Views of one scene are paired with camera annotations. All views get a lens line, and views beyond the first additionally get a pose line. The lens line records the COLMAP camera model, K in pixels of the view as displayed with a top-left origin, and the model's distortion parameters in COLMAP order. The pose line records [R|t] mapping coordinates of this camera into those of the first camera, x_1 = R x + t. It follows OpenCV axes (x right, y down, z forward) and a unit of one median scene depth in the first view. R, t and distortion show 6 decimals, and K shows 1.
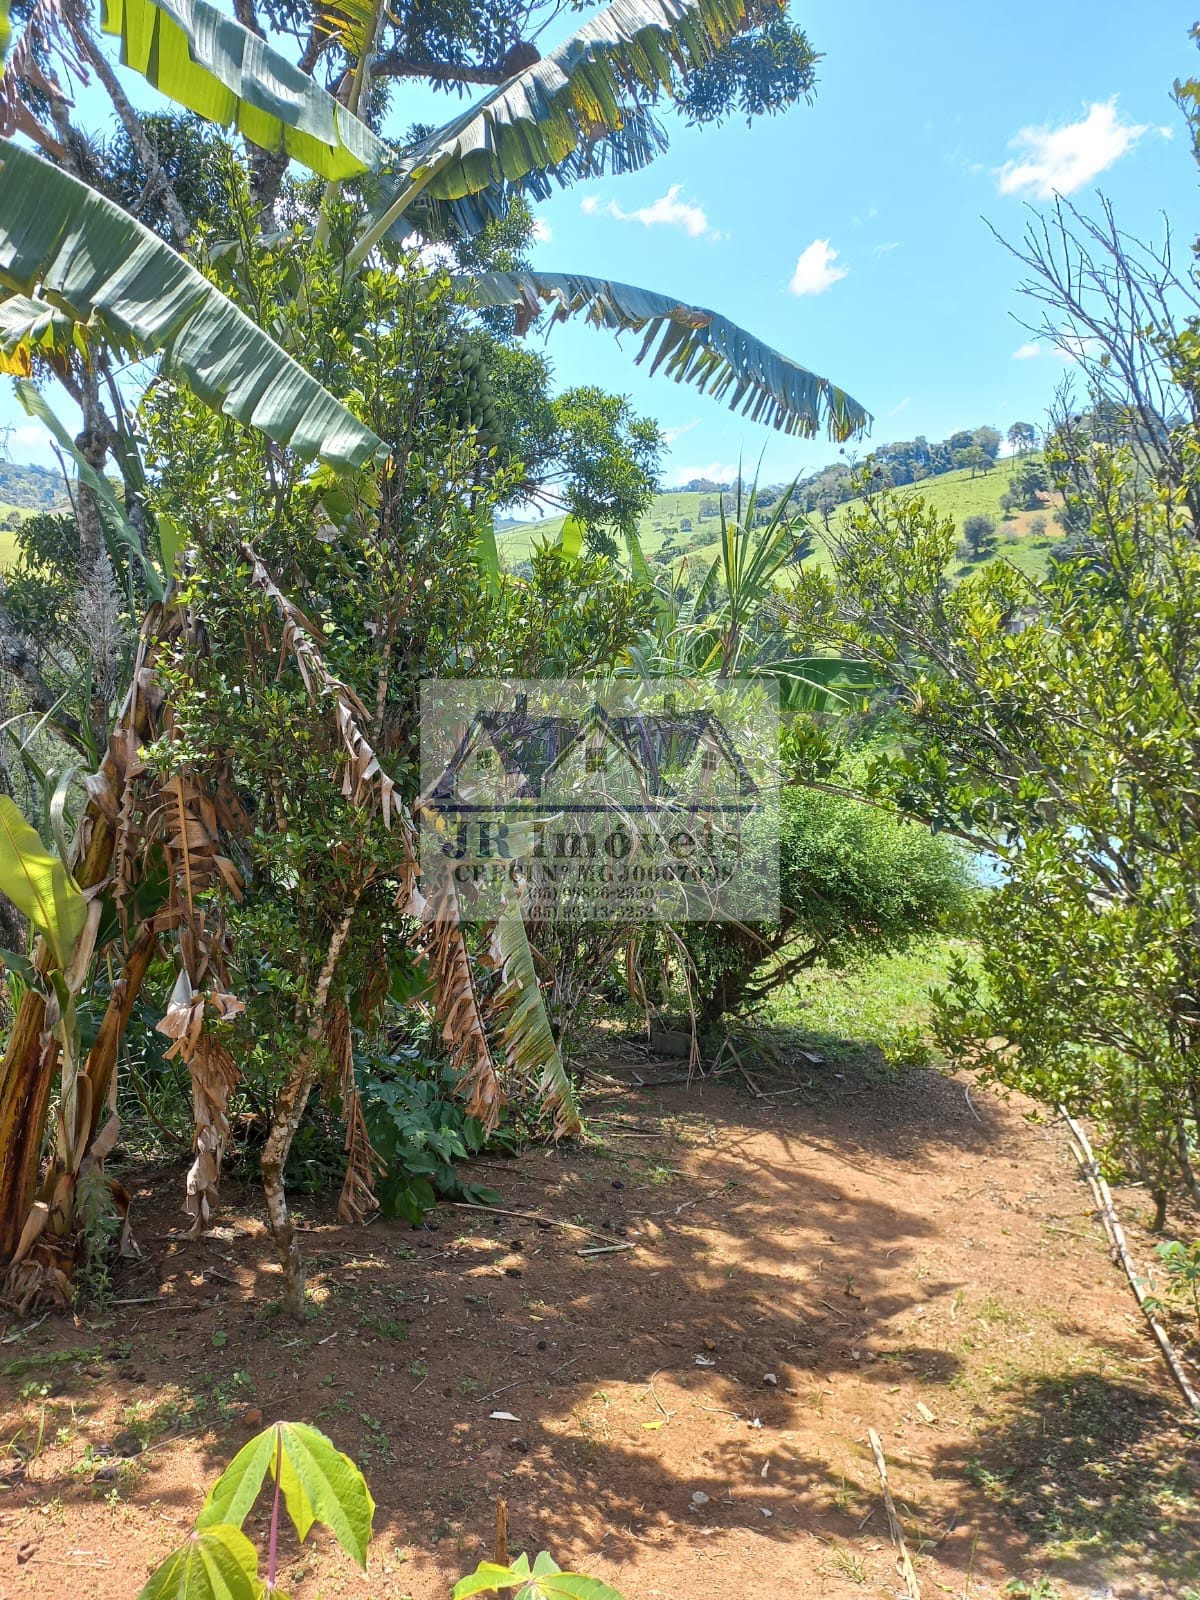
lens RADIAL K [[1147.4, 0, 603.3], [0, 1147.4, 835.6], [0, 0, 1]] dist [0.051979, -0.055457]
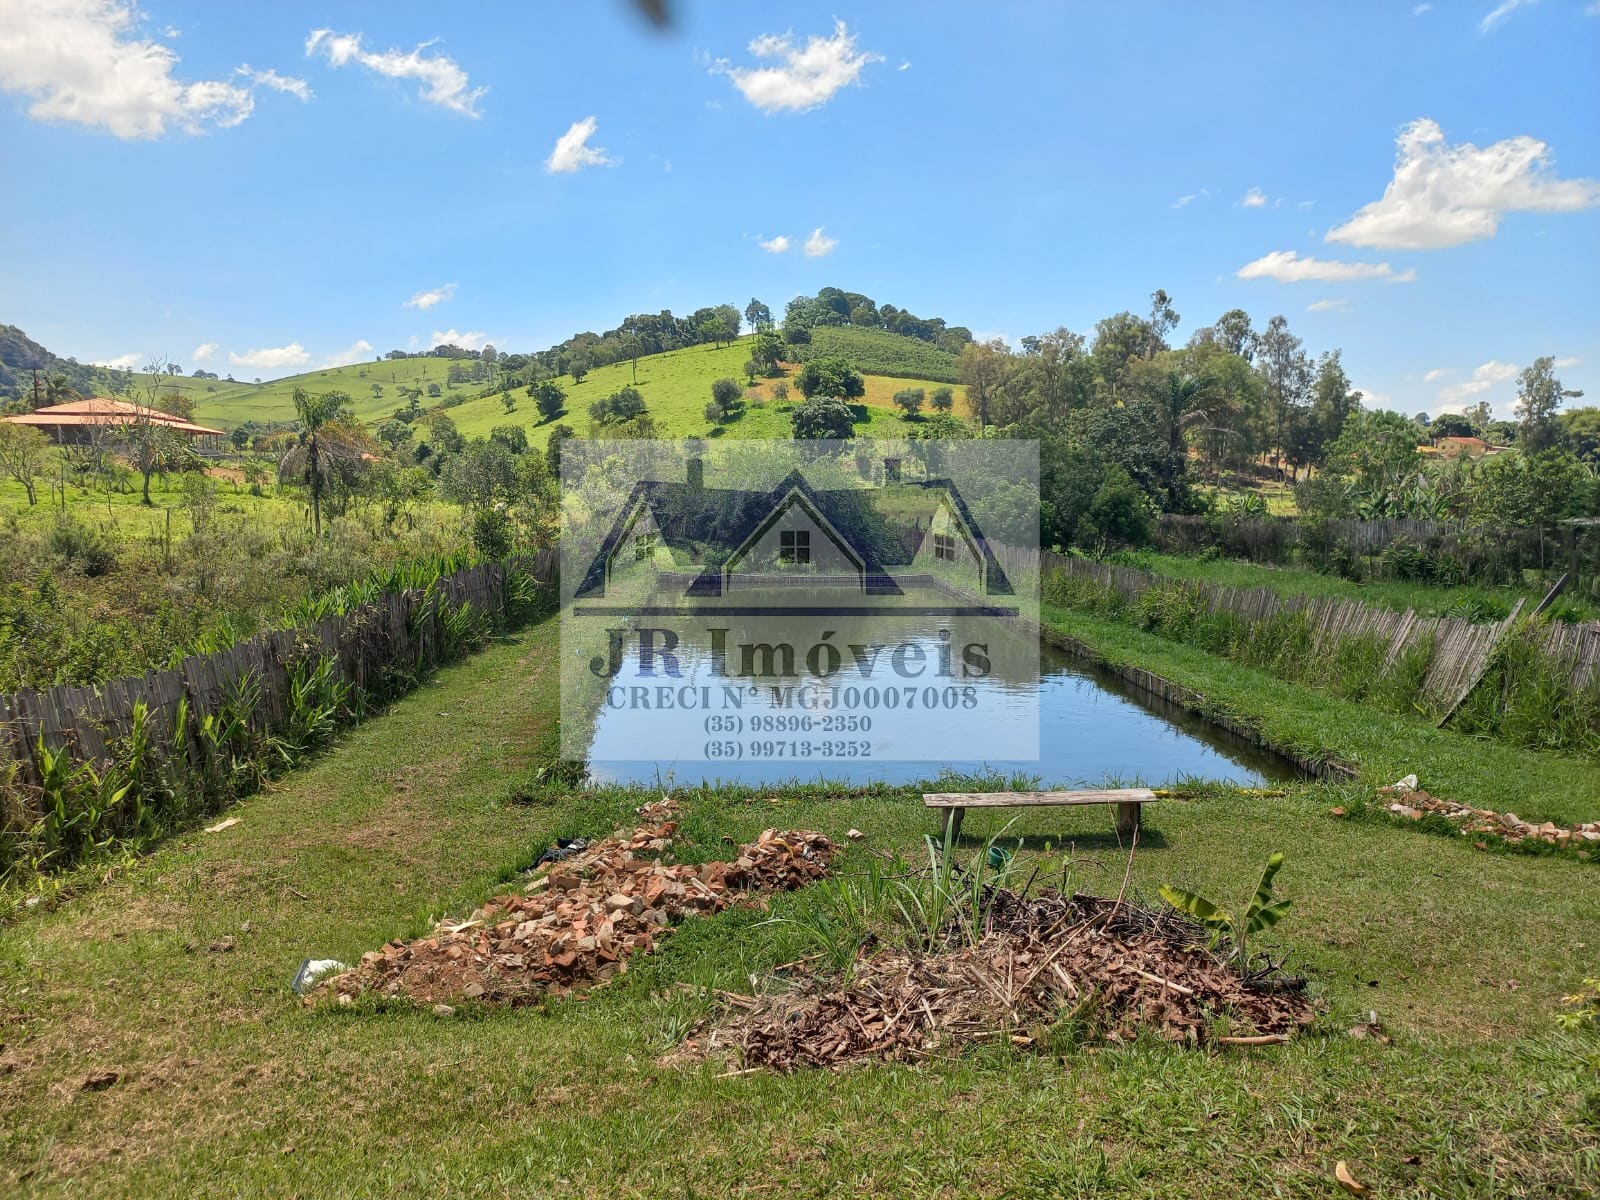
lens RADIAL K [[1147.4, 0, 814.3], [0, 1147.4, 601.8], [0, 0, 1]] dist [0.051979, -0.055457]
pose [[0.928394, -0.040756, 0.369355, 0.466291], [0.073371, 0.994504, -0.074685, 0.018680], [-0.364281, 0.096437, 0.926282, 1.666281]]
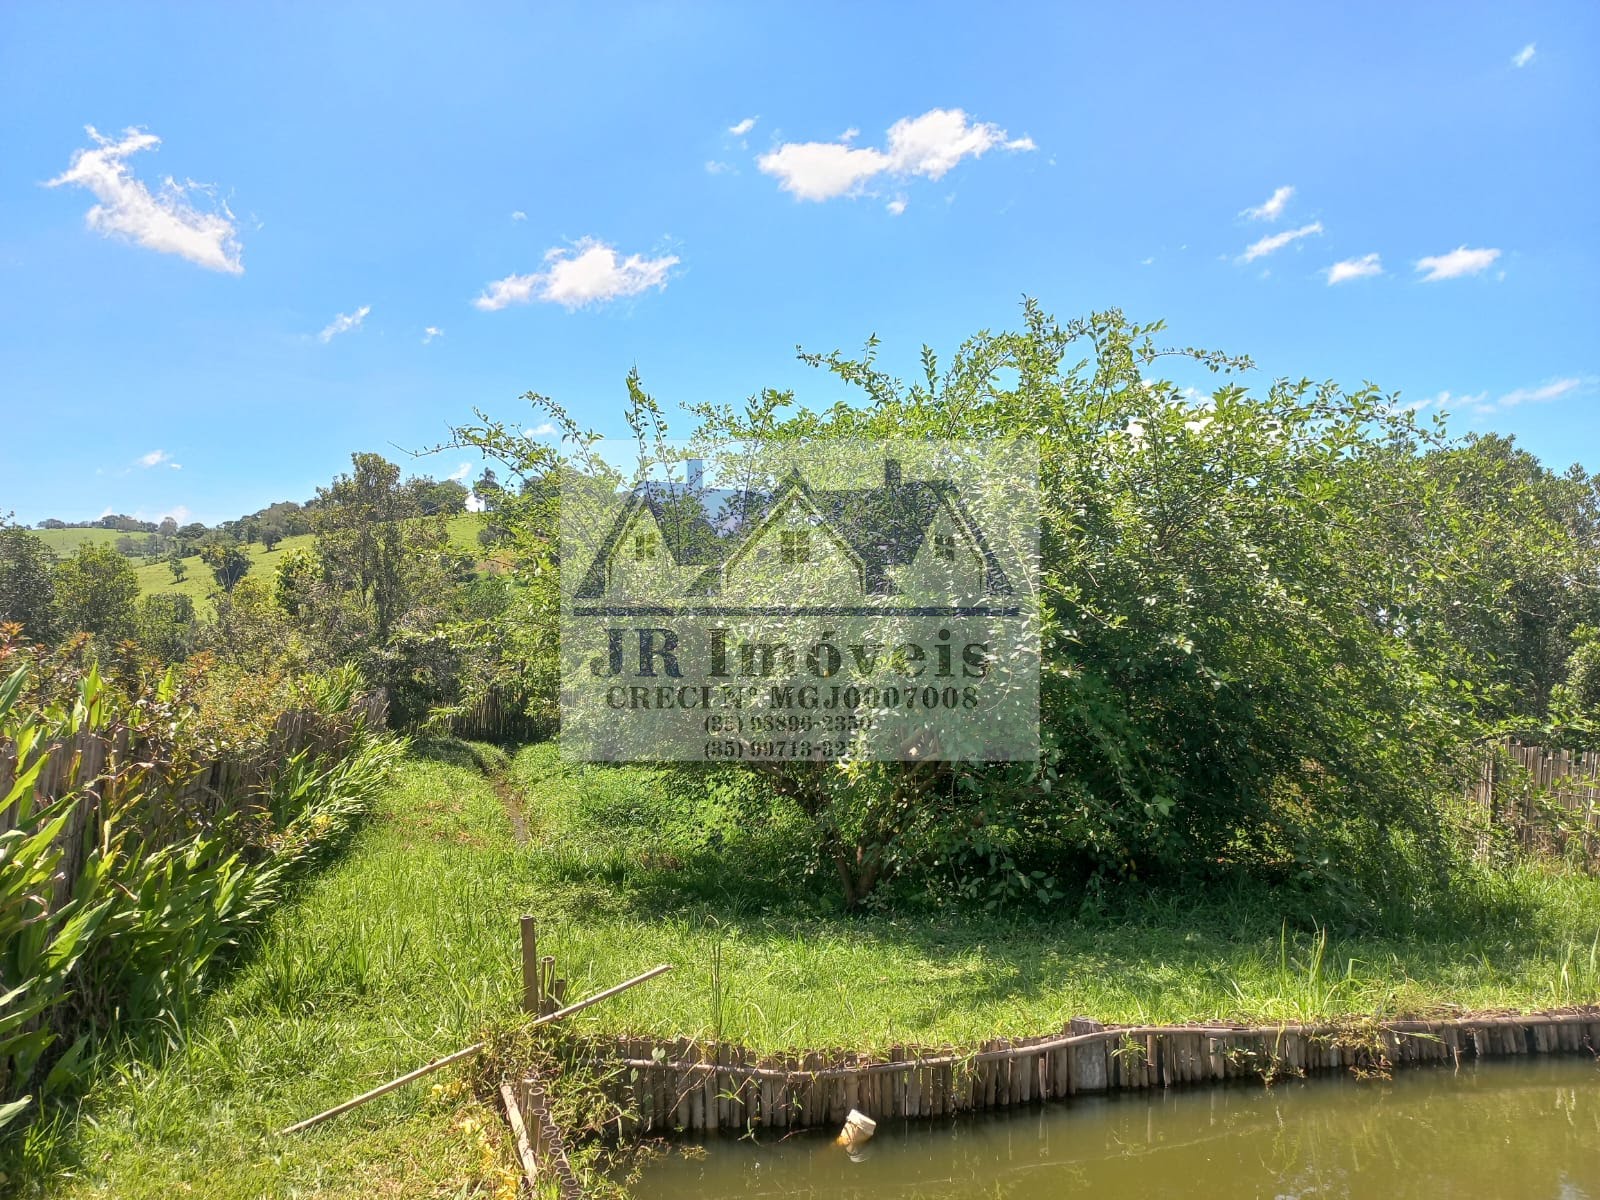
lens RADIAL K [[1166.3, 0, 800.0], [0, 1166.3, 600.0], [0, 0, 1]] dist [0.017484, 0.006979]
pose [[0.821548, 0.051309, 0.567827, 1.385811], [0.094196, 0.970041, -0.223938, -0.594262], [-0.562305, 0.237462, 0.792102, 5.781725]]
